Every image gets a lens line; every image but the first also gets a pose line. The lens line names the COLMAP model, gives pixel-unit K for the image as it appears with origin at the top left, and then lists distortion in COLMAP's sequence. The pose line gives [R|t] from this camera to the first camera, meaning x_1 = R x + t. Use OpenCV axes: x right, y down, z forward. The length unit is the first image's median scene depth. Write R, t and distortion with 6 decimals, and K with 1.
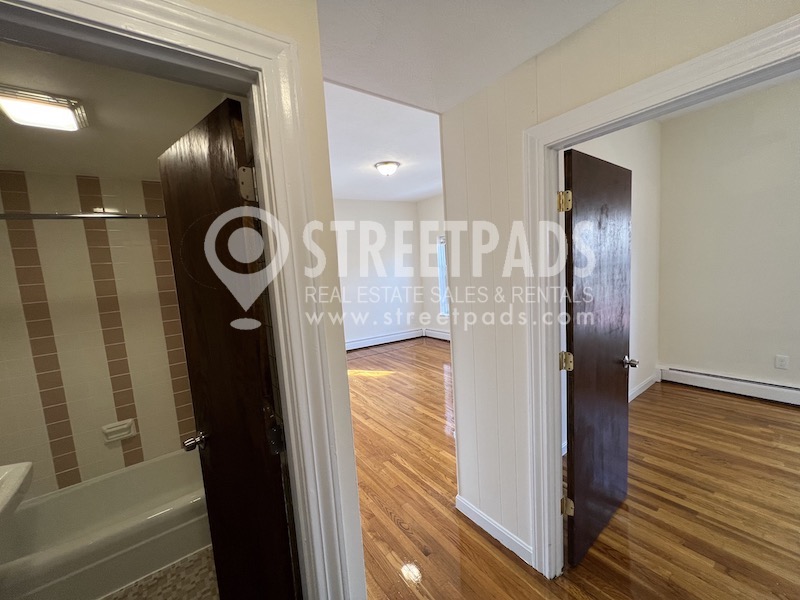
lens RADIAL K [[319.7, 0, 397.2], [0, 319.7, 297.6], [0, 0, 1]] dist [-0.000235, -0.000634]
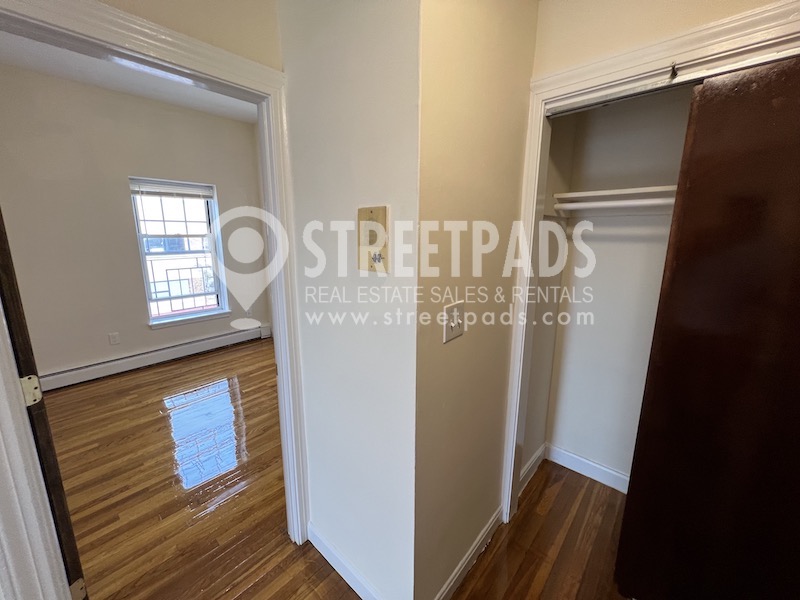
lens RADIAL K [[319.7, 0, 396.7], [0, 319.7, 297.4], [0, 0, 1]] dist [-0.000235, -0.000634]
pose [[-0.196486, -0.119427, 0.973206, -0.132598], [0.110717, 0.983504, 0.143044, 0.004161], [-0.974236, 0.135857, -0.180022, 0.264497]]
